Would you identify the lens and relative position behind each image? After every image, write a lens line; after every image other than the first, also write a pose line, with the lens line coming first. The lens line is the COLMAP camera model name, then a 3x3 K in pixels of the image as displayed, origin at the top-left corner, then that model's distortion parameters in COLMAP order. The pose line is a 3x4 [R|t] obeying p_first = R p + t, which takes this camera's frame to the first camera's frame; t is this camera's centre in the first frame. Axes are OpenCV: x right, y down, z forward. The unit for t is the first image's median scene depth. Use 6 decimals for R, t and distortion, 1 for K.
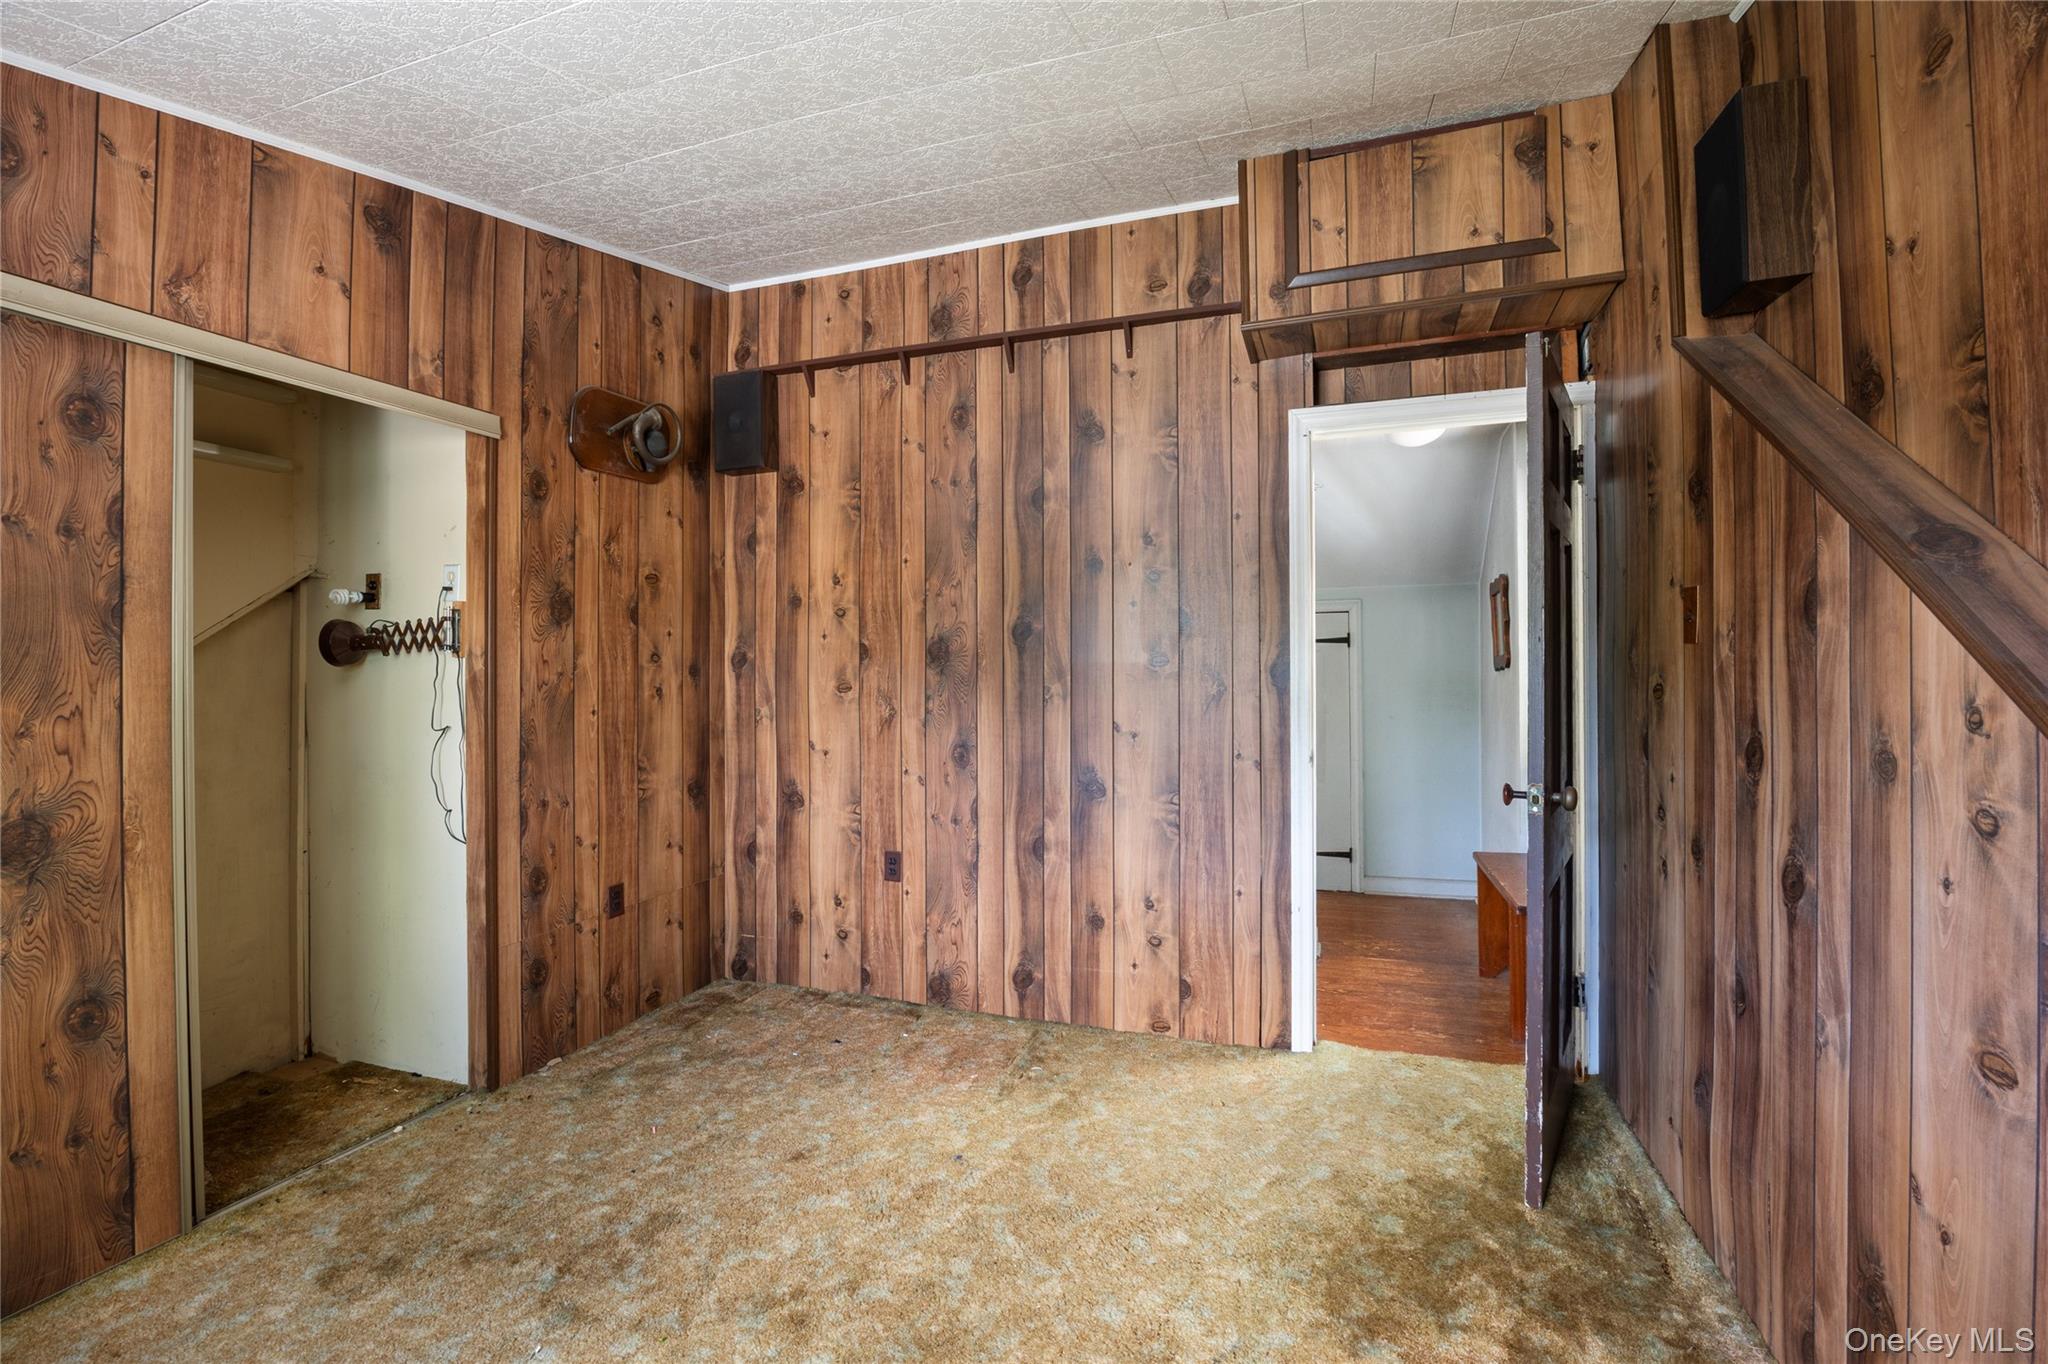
lens RADIAL K [[888.6, 0, 1032.2], [0, 888.6, 667.3], [0, 0, 1]] dist [-0.012468, 0.000391]
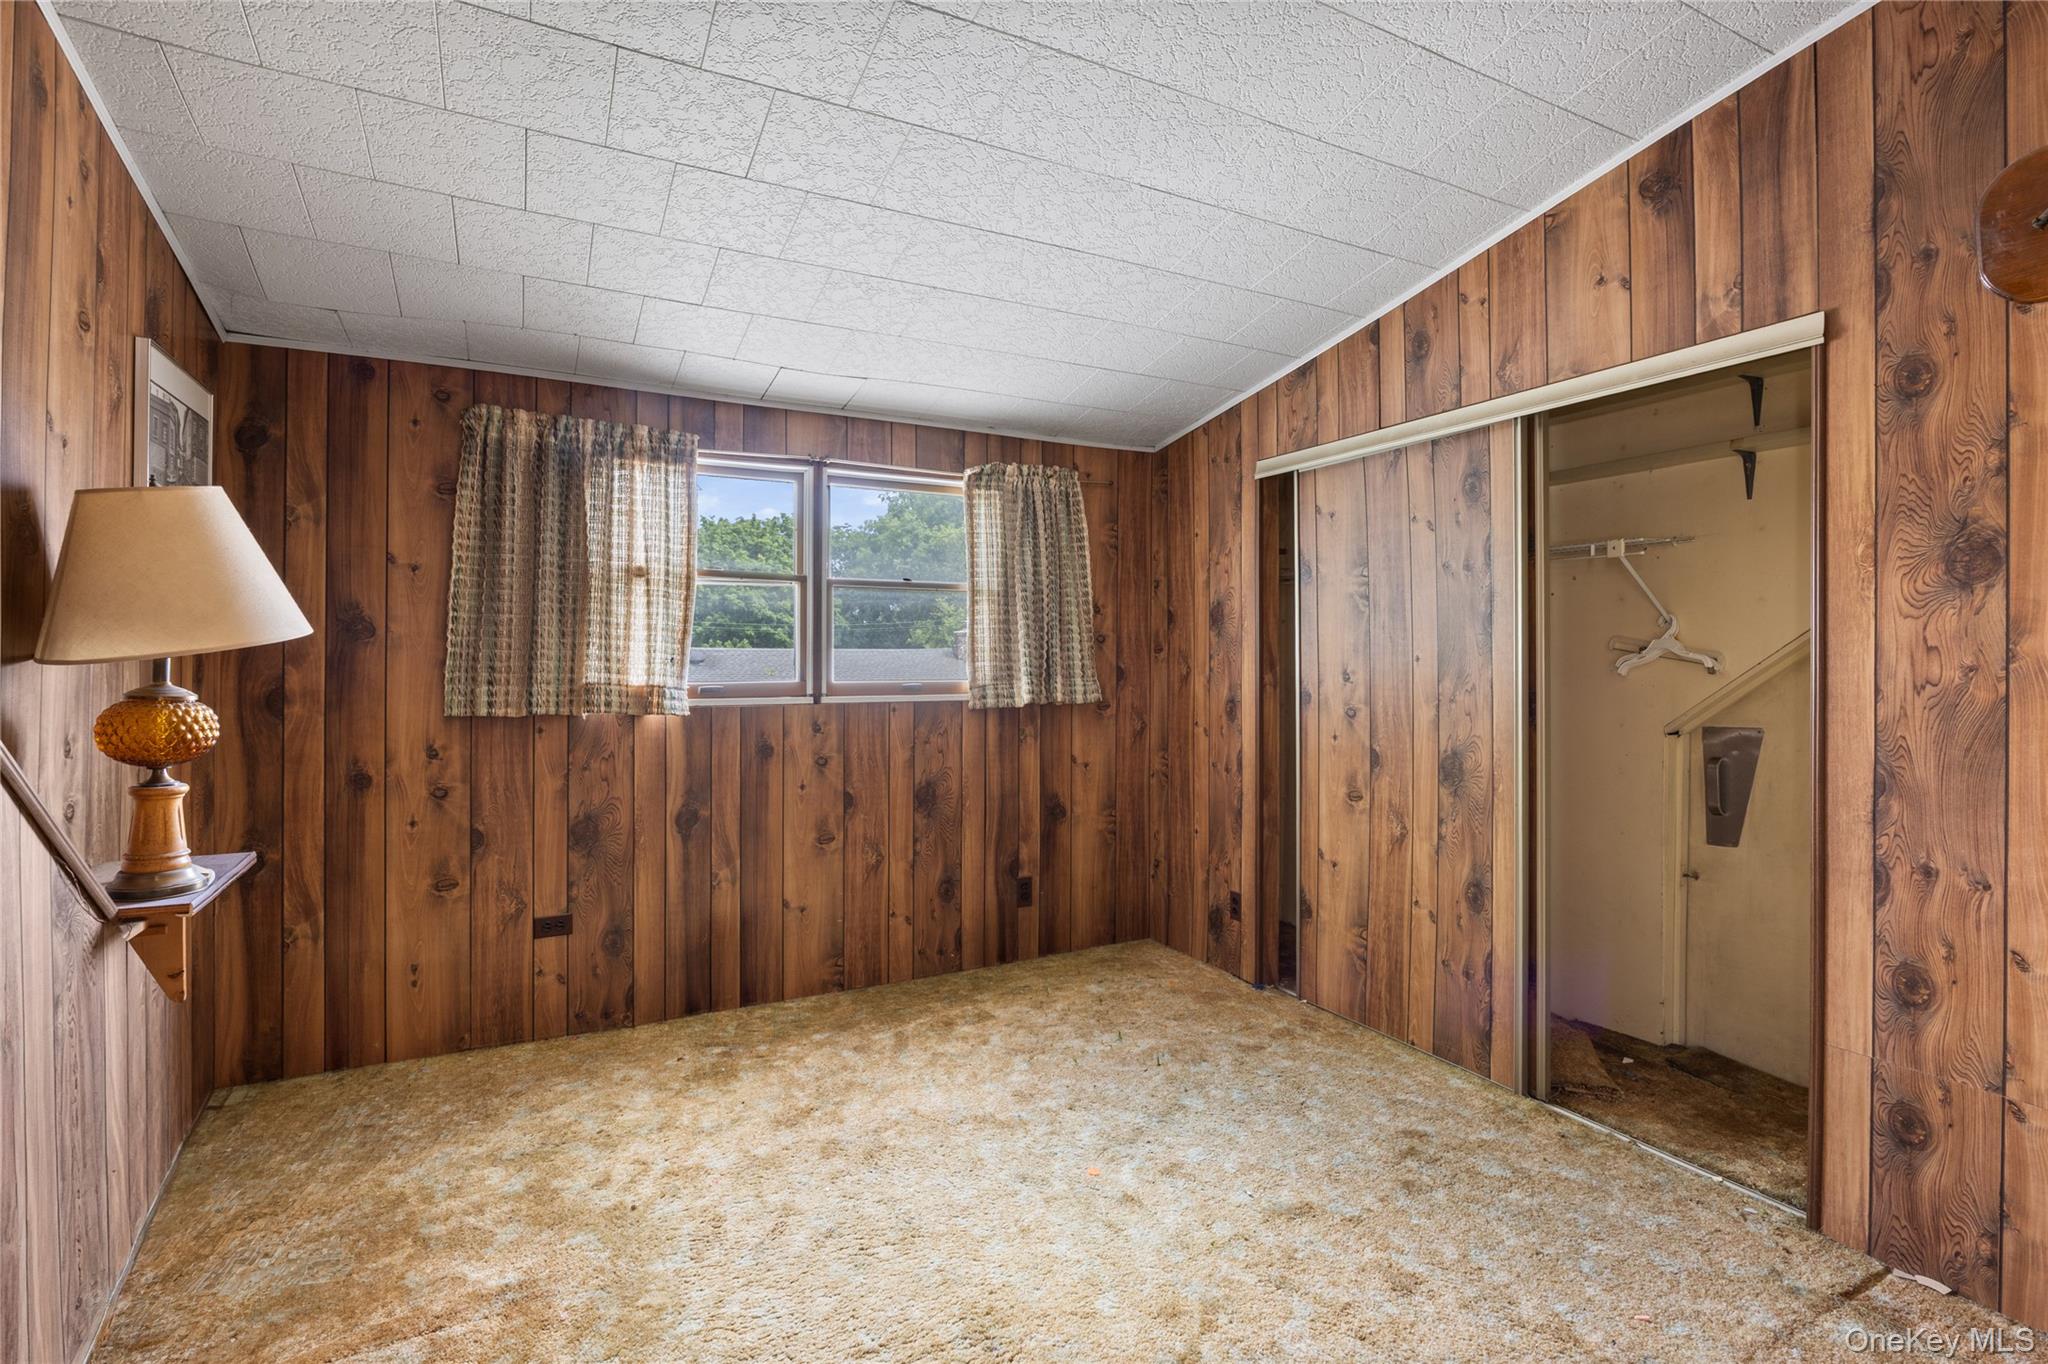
lens RADIAL K [[954.3, 0, 1031.3], [0, 954.3, 665.1], [0, 0, 1]] dist [-0.015262, 0.000049]
pose [[-0.671915, 0.008469, -0.740580, 0.442396], [0.003001, 0.999958, 0.008713, -0.002805], [0.740622, 0.003632, -0.671912, 1.126390]]
